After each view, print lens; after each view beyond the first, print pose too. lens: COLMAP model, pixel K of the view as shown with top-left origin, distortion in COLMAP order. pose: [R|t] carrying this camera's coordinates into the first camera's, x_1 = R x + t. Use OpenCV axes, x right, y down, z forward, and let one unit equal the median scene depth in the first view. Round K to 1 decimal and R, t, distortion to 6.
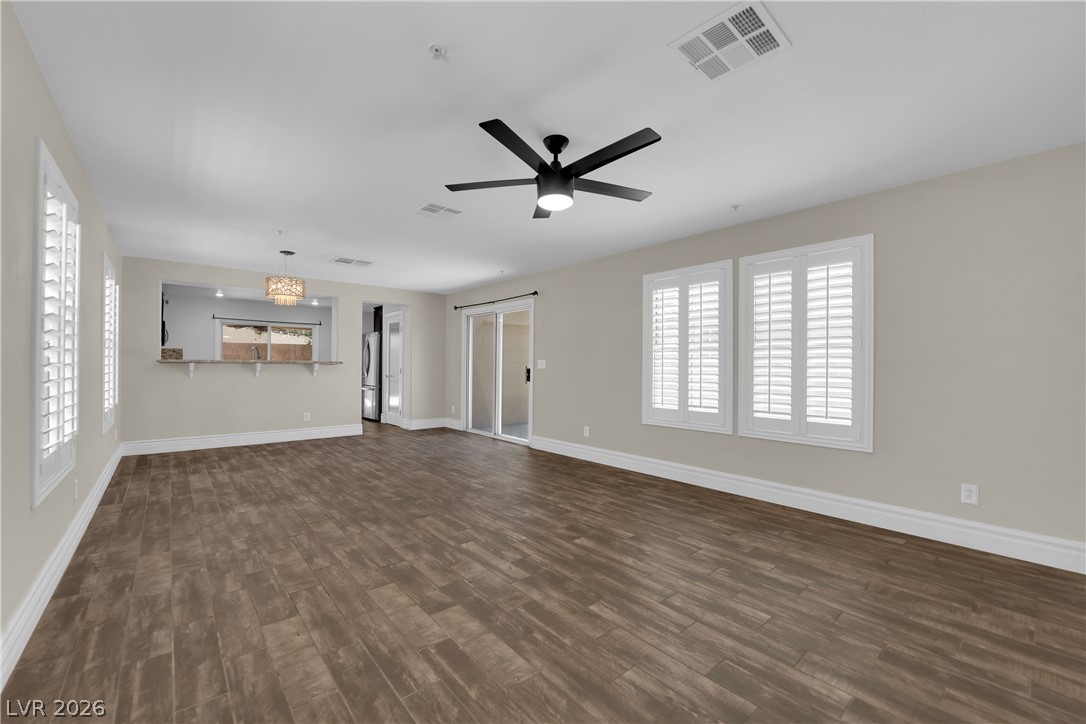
lens RADIAL K [[438.5, 0, 540.9], [0, 438.5, 362.8], [0, 0, 1]] dist [-0.008580, -0.003640]
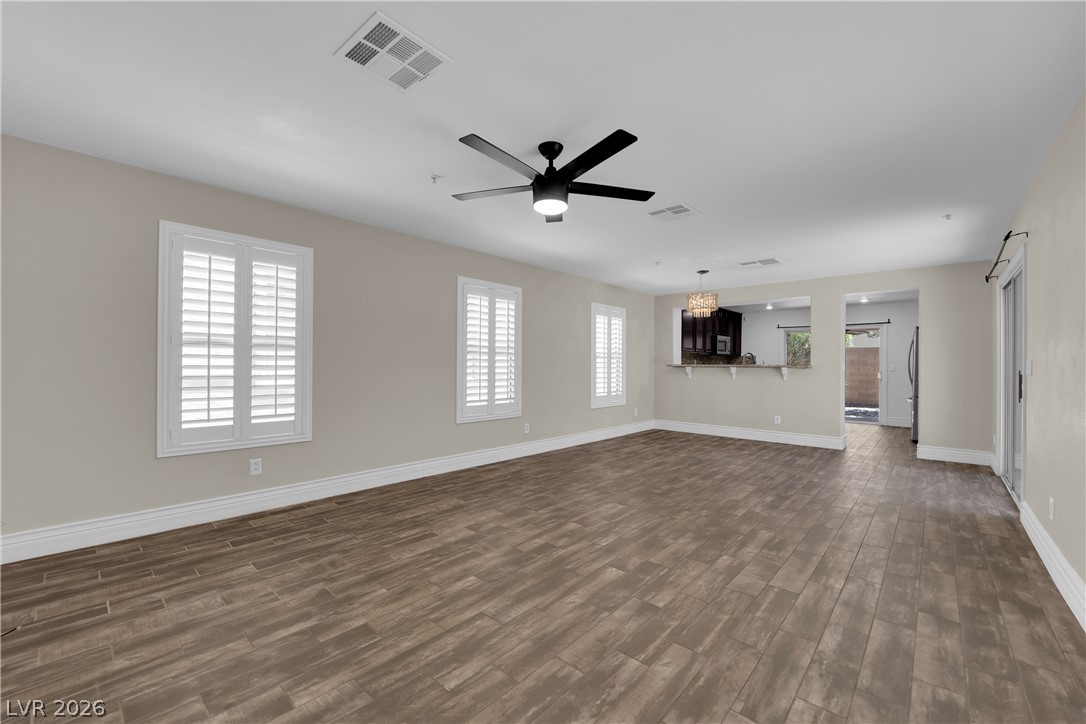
lens RADIAL K [[438.5, 0, 537.4], [0, 438.5, 365.7], [0, 0, 1]] dist [-0.008580, -0.003640]
pose [[0.124063, -0.006883, -0.992251, 0.730288], [-0.000681, 0.999975, -0.007021, 0.009657], [0.992274, 0.001547, 0.124055, 0.590100]]
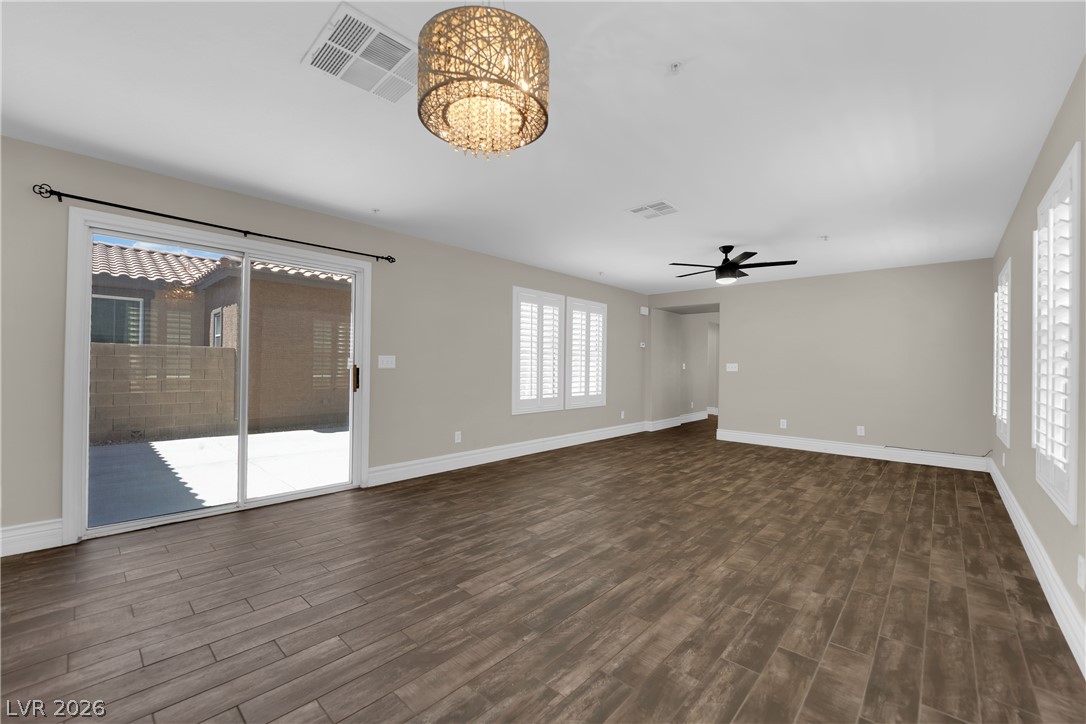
lens RADIAL K [[438.5, 0, 536.1], [0, 438.5, 365.7], [0, 0, 1]] dist [-0.008580, -0.003640]
pose [[-0.111843, -0.009045, 0.993685, -1.203993], [-0.020109, 0.999774, 0.006837, -0.000424], [-0.993522, -0.019217, -0.112000, 1.400930]]
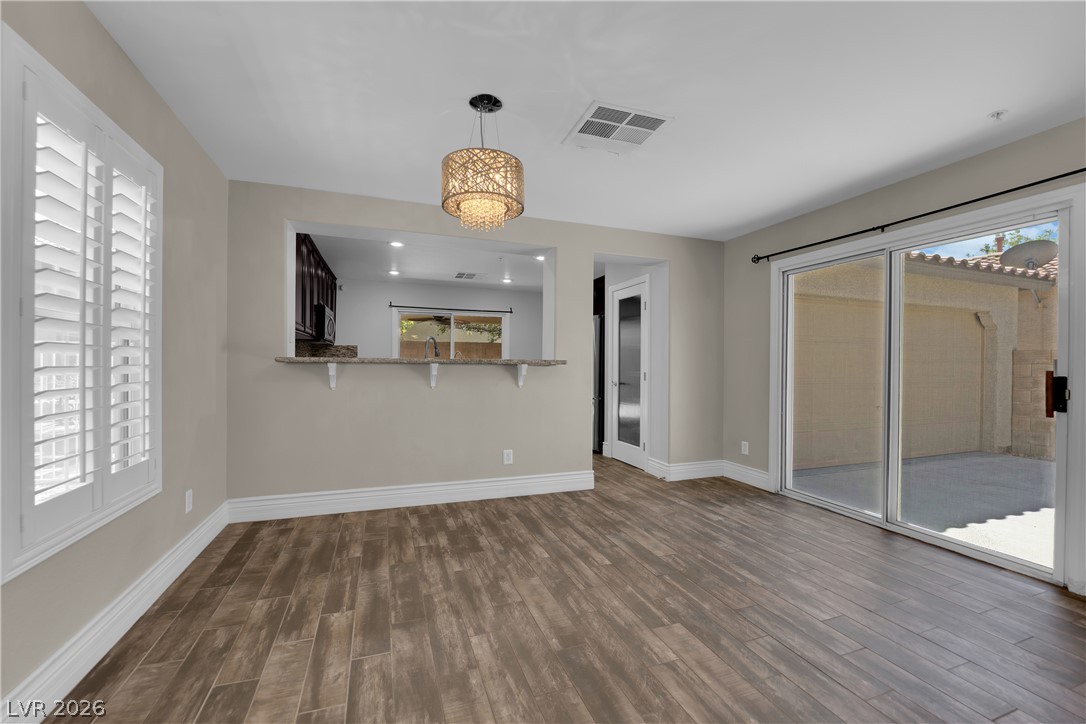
lens RADIAL K [[438.5, 0, 540.5], [0, 438.5, 363.6], [0, 0, 1]] dist [-0.008580, -0.003640]
pose [[0.935852, -0.001618, -0.352390, -0.536699], [0.001998, 0.999998, 0.000716, 0.001757], [0.352388, -0.001374, 0.935853, 0.873699]]
